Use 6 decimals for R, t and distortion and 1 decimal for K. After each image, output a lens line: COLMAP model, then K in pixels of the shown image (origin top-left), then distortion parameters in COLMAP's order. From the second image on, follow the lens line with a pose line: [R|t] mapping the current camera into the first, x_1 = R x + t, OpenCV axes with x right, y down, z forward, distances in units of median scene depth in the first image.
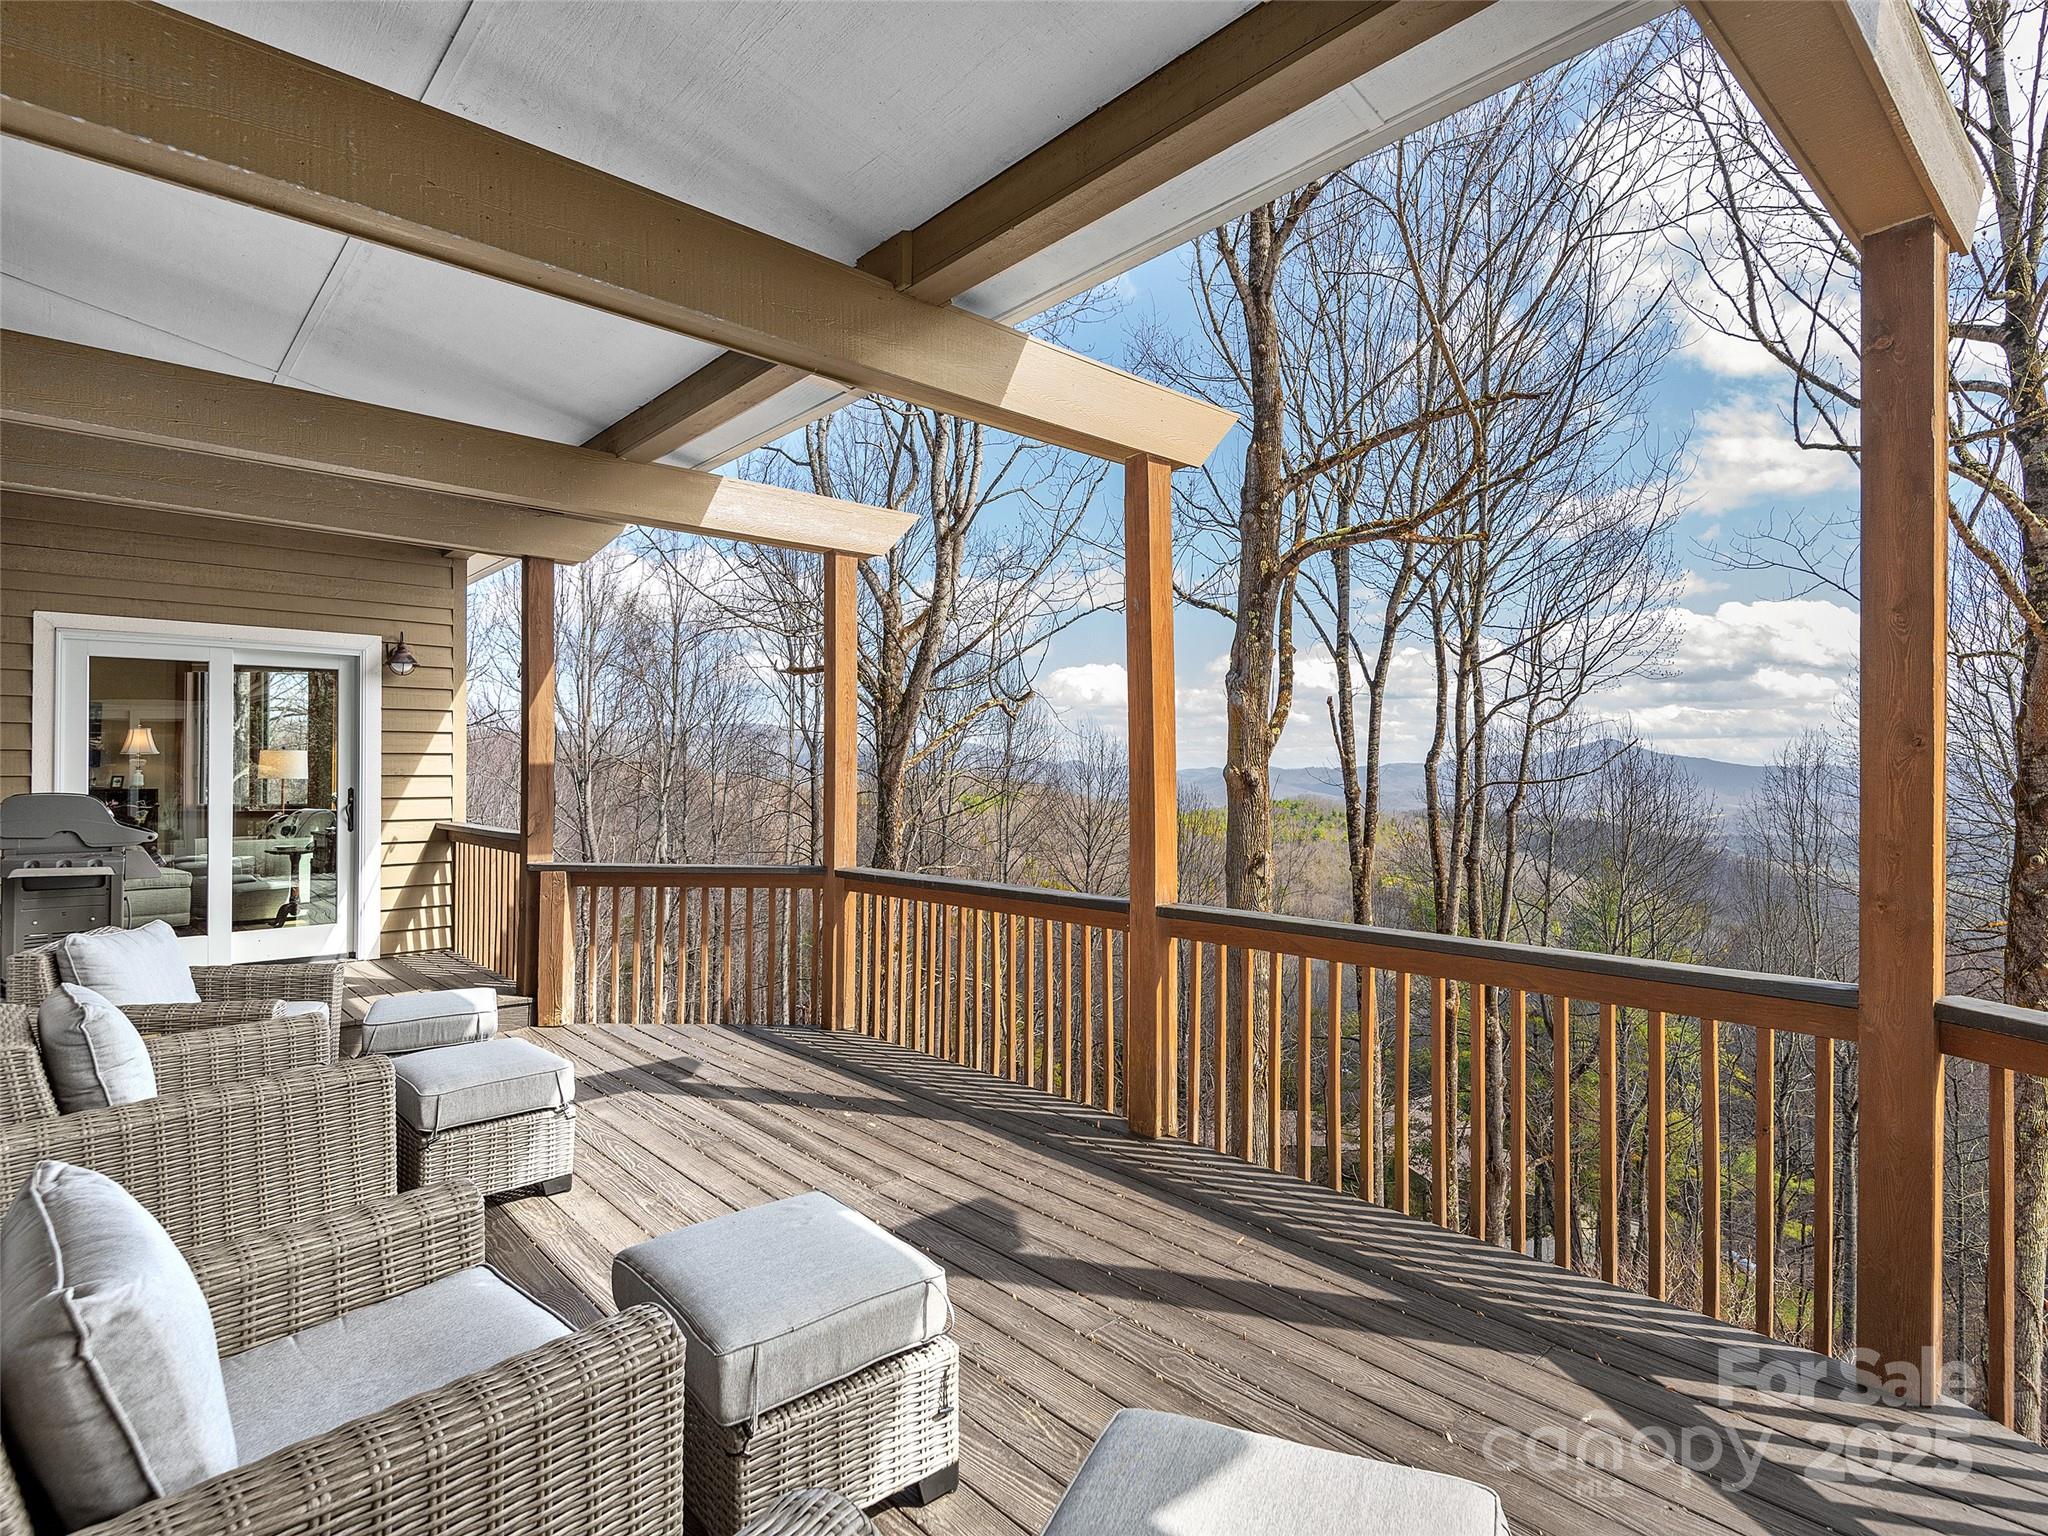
lens RADIAL K [[1057.8, 0, 1069.1], [0, 1057.8, 771.6], [0, 0, 1]] dist [0.014421, -0.000833]
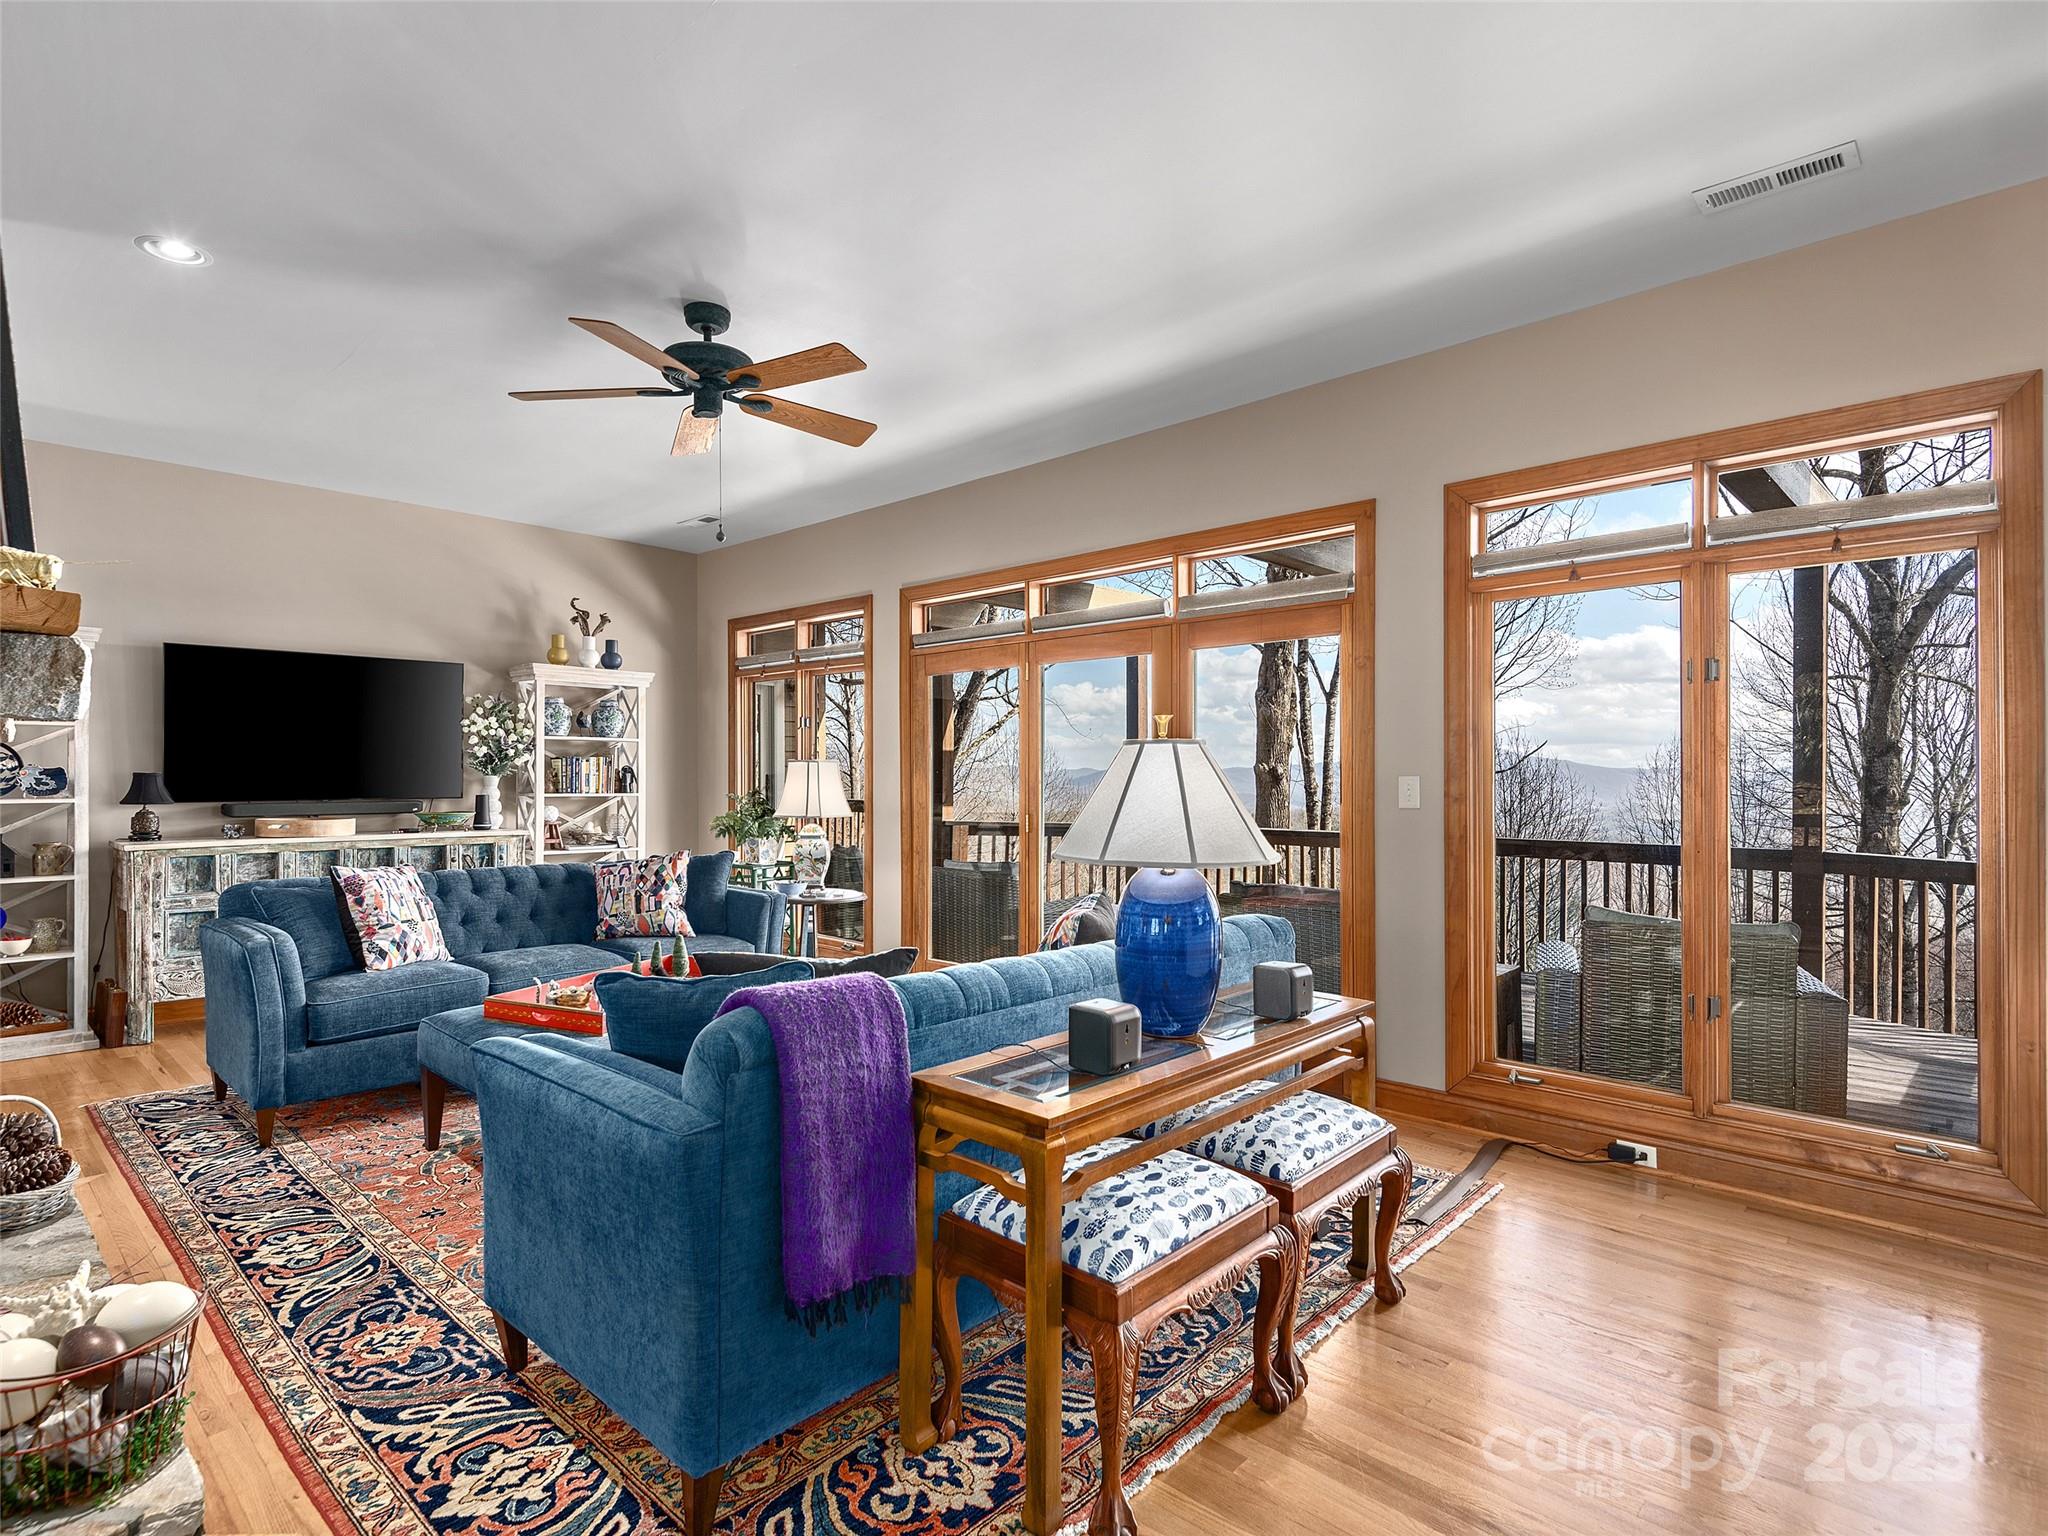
lens RADIAL K [[1057.8, 0, 962.6], [0, 1057.8, 768.9], [0, 0, 1]] dist [0.014421, -0.000833]
pose [[0.999661, 0.006700, 0.025156, -0.148607], [-0.006704, 0.999978, 0.000059, 0.002087], [-0.025155, -0.000227, 0.999684, -0.167164]]
